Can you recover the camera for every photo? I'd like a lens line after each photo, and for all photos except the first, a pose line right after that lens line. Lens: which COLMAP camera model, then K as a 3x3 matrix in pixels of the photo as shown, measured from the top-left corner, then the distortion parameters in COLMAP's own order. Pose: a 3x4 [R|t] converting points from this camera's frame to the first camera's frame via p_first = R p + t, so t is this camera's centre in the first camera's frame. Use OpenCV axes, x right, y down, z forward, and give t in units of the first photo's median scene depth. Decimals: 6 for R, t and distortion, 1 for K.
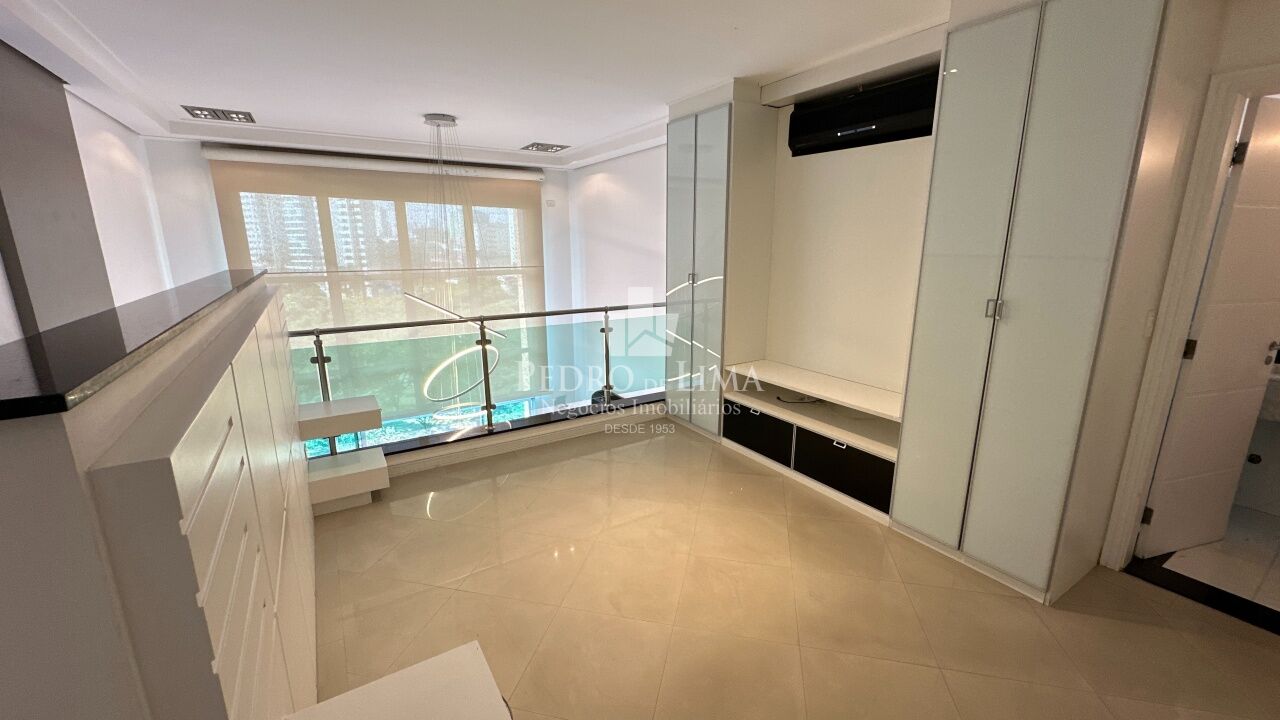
lens RADIAL K [[509.2, 0, 631.4], [0, 509.2, 362.1], [0, 0, 1]] dist [-0.004289, 0.000805]
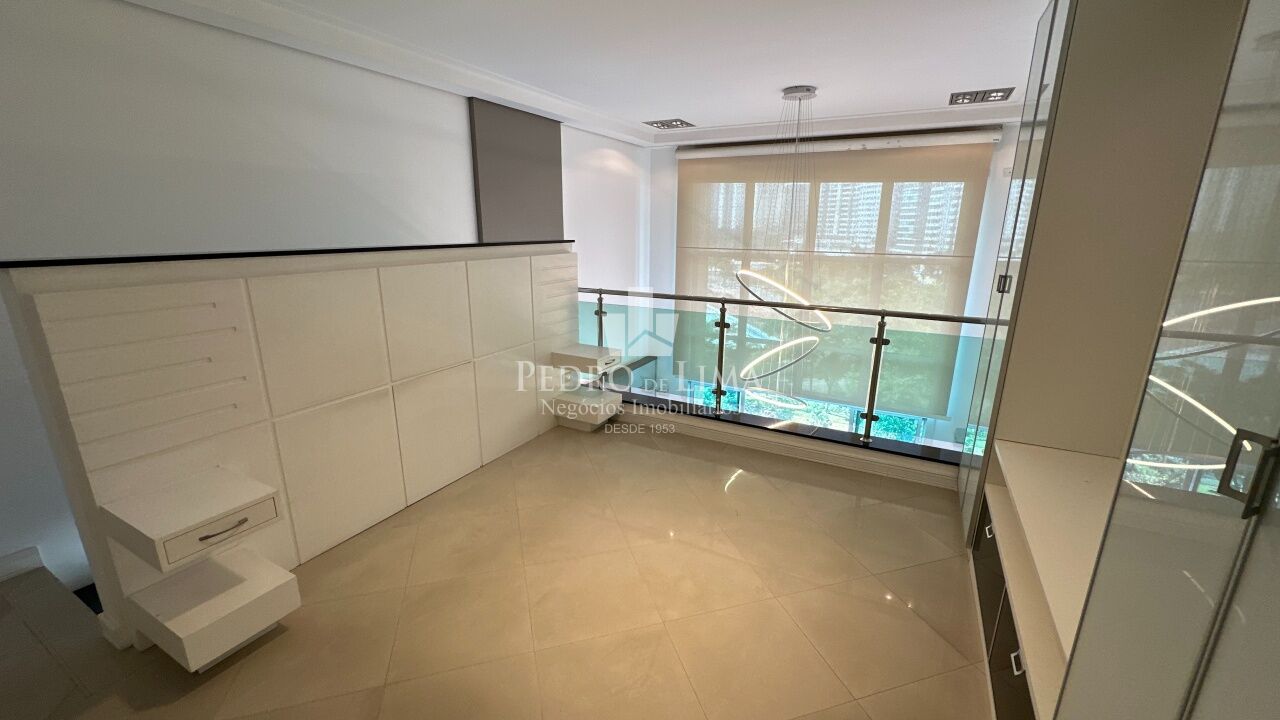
lens RADIAL K [[509.2, 0, 634.9], [0, 509.2, 355.0], [0, 0, 1]] dist [-0.004289, 0.000805]
pose [[0.492677, 0.221050, -0.841669, 0.432358], [-0.209019, 0.968945, 0.132127, -0.072529], [0.844737, 0.110829, 0.523580, 0.339204]]
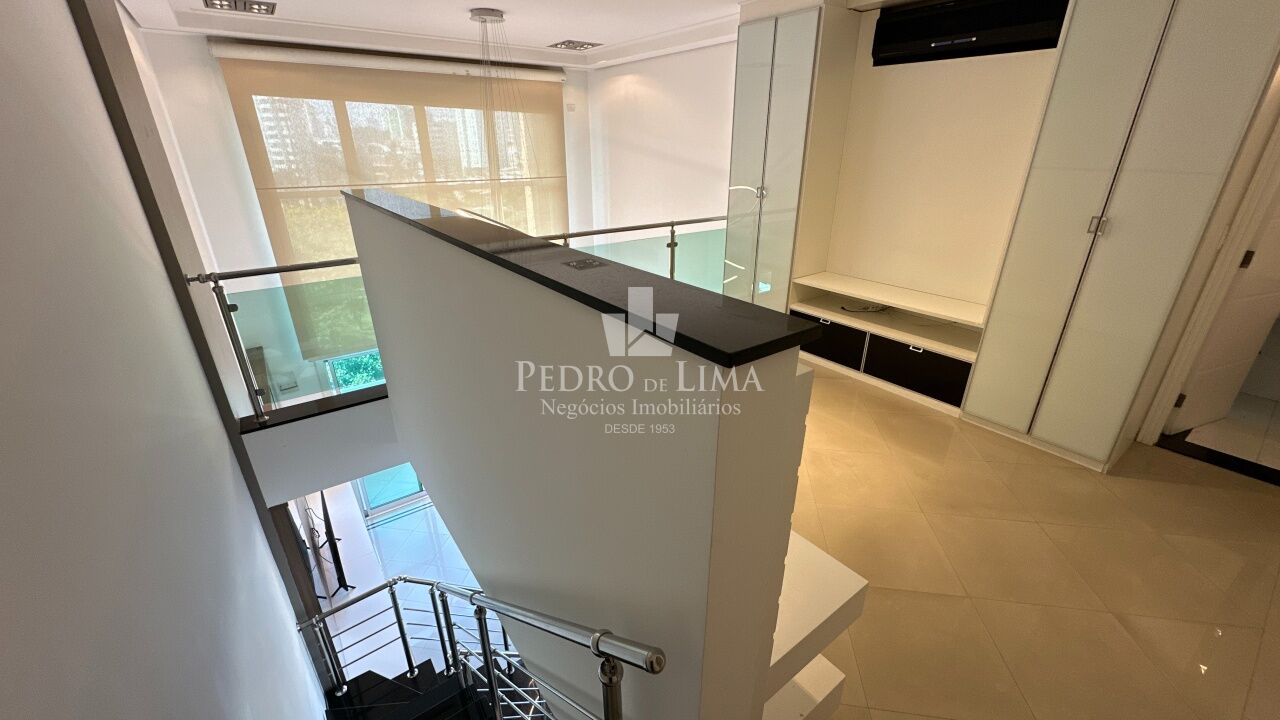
lens RADIAL K [[509.2, 0, 631.2], [0, 509.2, 361.4], [0, 0, 1]] dist [-0.004289, 0.000805]
pose [[0.997166, -0.029826, 0.069074, -0.223158], [0.017462, 0.984743, 0.173137, -0.011724], [-0.073184, -0.171440, 0.982473, -0.043042]]
